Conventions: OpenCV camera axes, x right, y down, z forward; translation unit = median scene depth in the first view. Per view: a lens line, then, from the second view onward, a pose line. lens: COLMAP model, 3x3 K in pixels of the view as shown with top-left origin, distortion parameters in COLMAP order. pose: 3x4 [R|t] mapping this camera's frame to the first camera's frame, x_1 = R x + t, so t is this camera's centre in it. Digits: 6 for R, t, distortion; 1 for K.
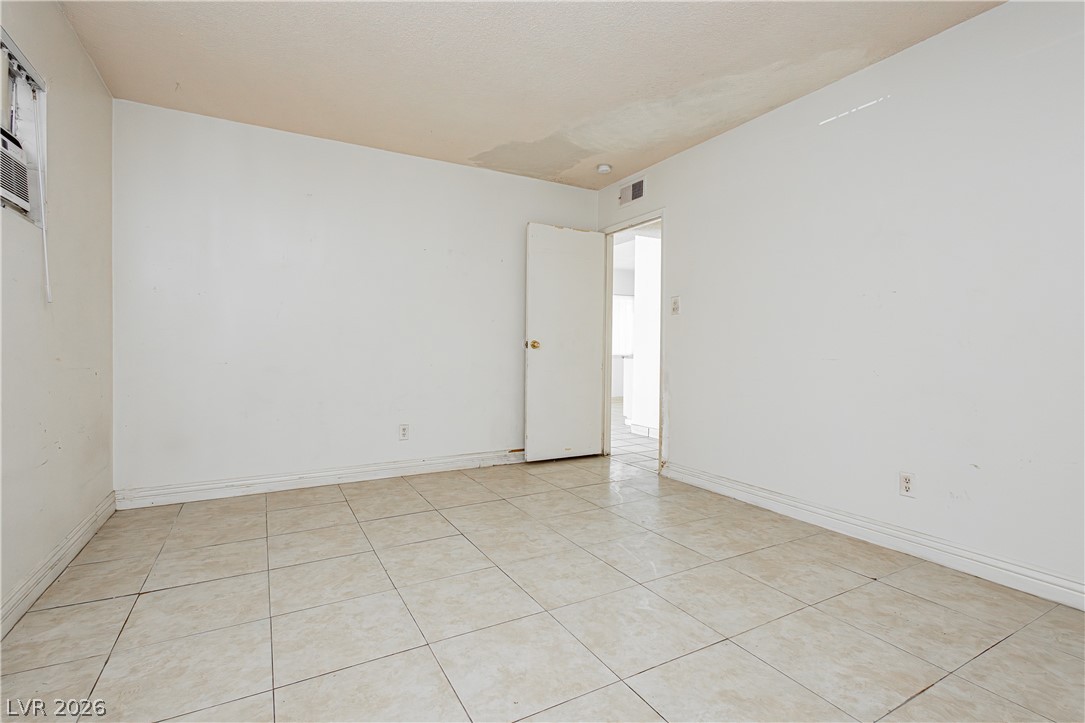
lens RADIAL K [[500.3, 0, 542.5], [0, 500.3, 361.5], [0, 0, 1]] dist [0.001574, -0.000123]
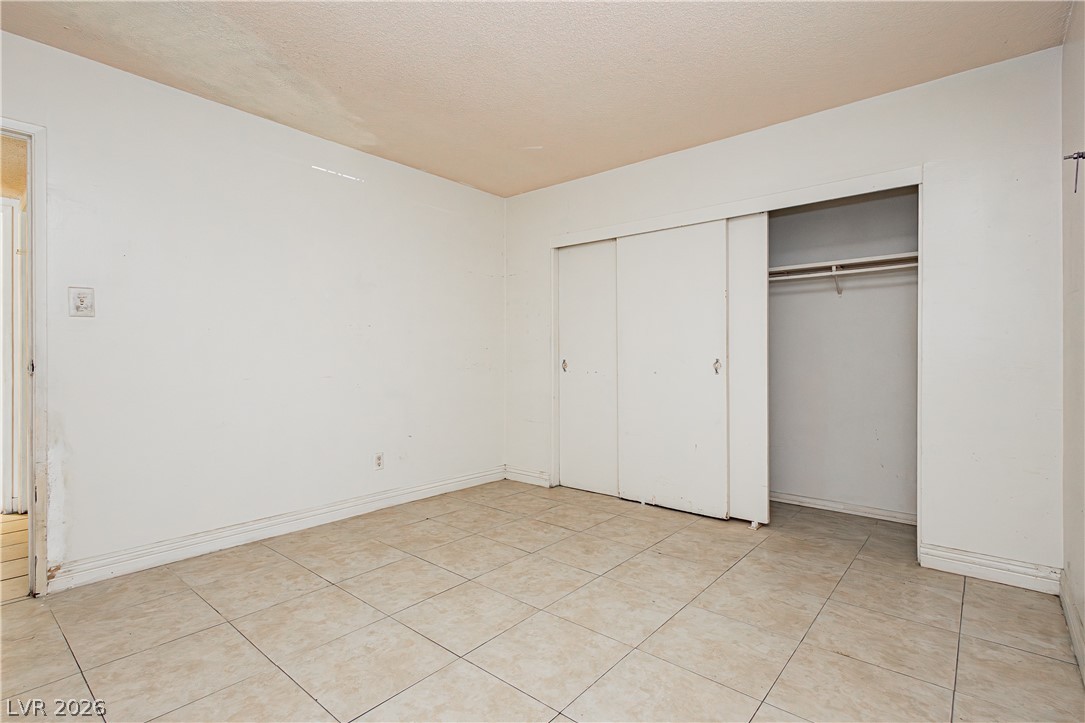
lens RADIAL K [[509.3, 0, 542.5], [0, 509.3, 361.5], [0, 0, 1]] dist [0.003019, -0.000016]
pose [[-0.340289, -0.016373, 0.940178, -0.839939], [0.020450, 0.999483, 0.024808, -0.073679], [-0.940099, 0.027669, -0.339778, 1.078508]]
